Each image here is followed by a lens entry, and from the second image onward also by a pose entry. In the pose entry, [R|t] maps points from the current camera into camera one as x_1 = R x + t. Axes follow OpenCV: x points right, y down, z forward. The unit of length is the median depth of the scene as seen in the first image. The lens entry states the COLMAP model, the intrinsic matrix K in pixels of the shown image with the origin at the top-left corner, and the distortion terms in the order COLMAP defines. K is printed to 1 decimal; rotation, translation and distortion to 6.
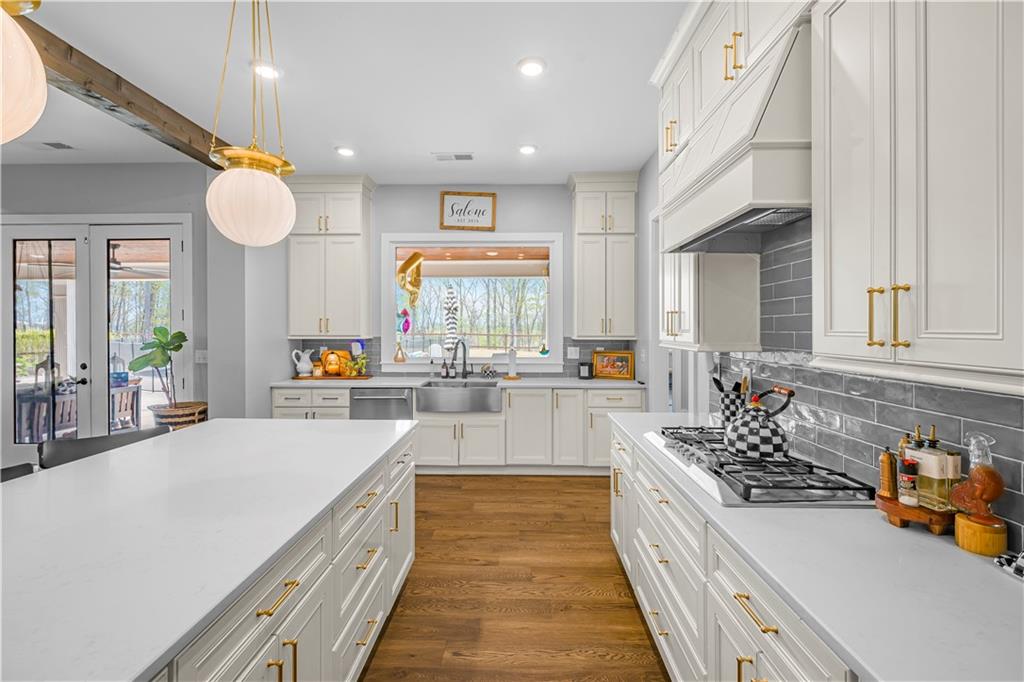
lens RADIAL K [[456.8, 0, 507.9], [0, 456.8, 330.8], [0, 0, 1]] dist [-0.001310, 0.002080]
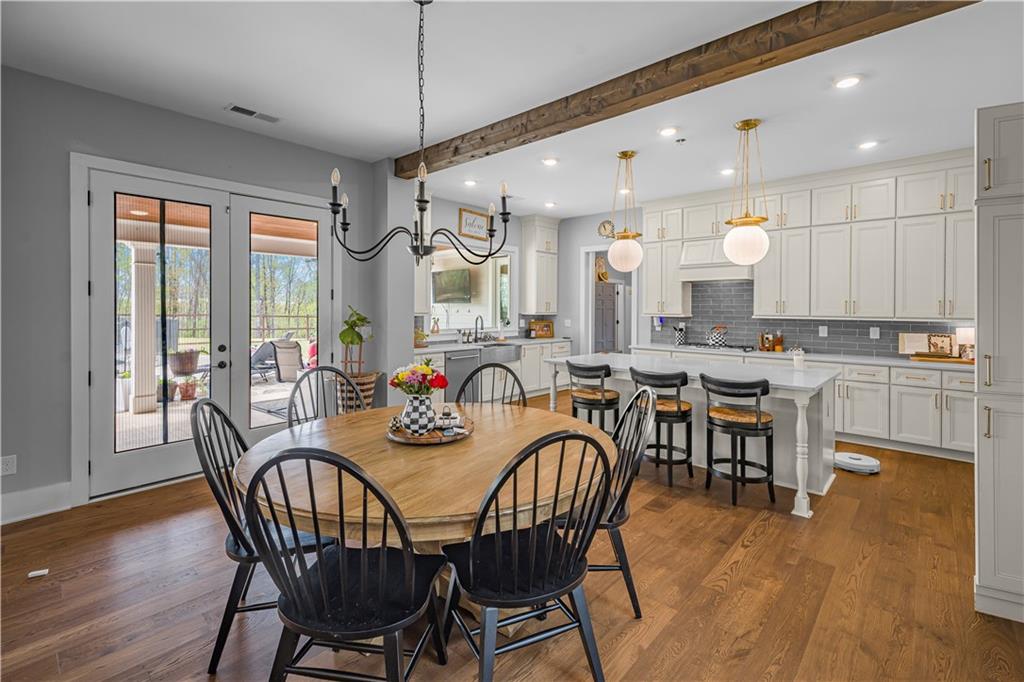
lens RADIAL K [[456.8, 0, 510.9], [0, 456.8, 312.2], [0, 0, 1]] dist [-0.001310, 0.002080]
pose [[0.654939, -0.003987, 0.755671, -1.110596], [-0.000019, 0.999986, 0.005292, 0.001337], [-0.755682, -0.003480, 0.654929, -0.020639]]
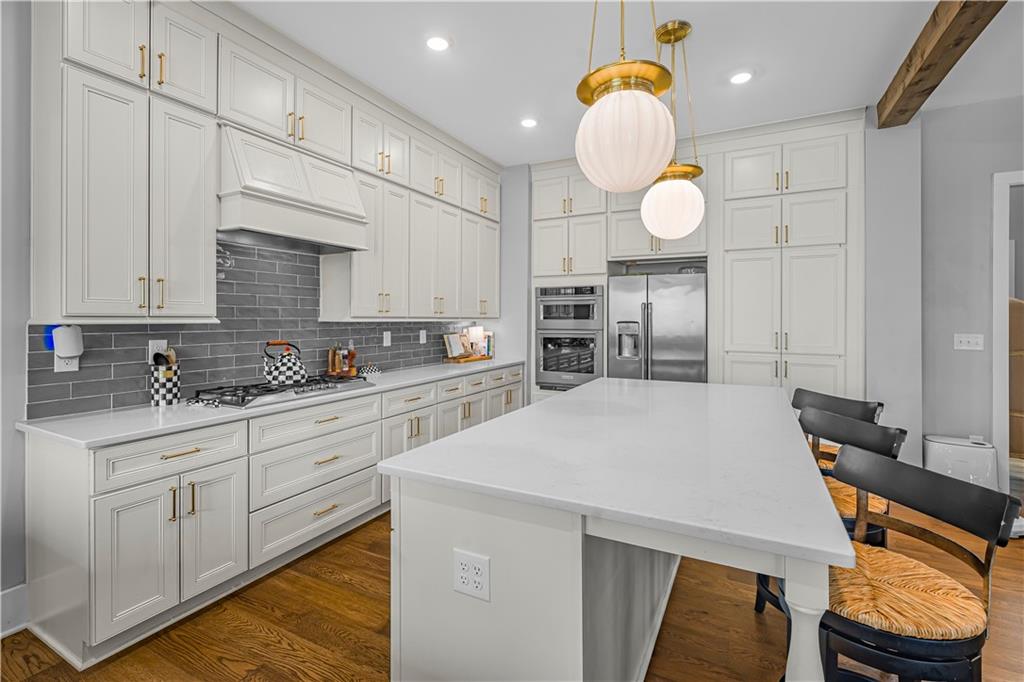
lens RADIAL K [[456.8, 0, 513.0], [0, 456.8, 318.5], [0, 0, 1]] dist [-0.001310, 0.002080]
pose [[-0.896784, 0.003043, 0.442458, -0.309638], [0.006276, 0.999963, 0.005842, 0.015330], [-0.442424, 0.008016, -0.896770, 0.759657]]
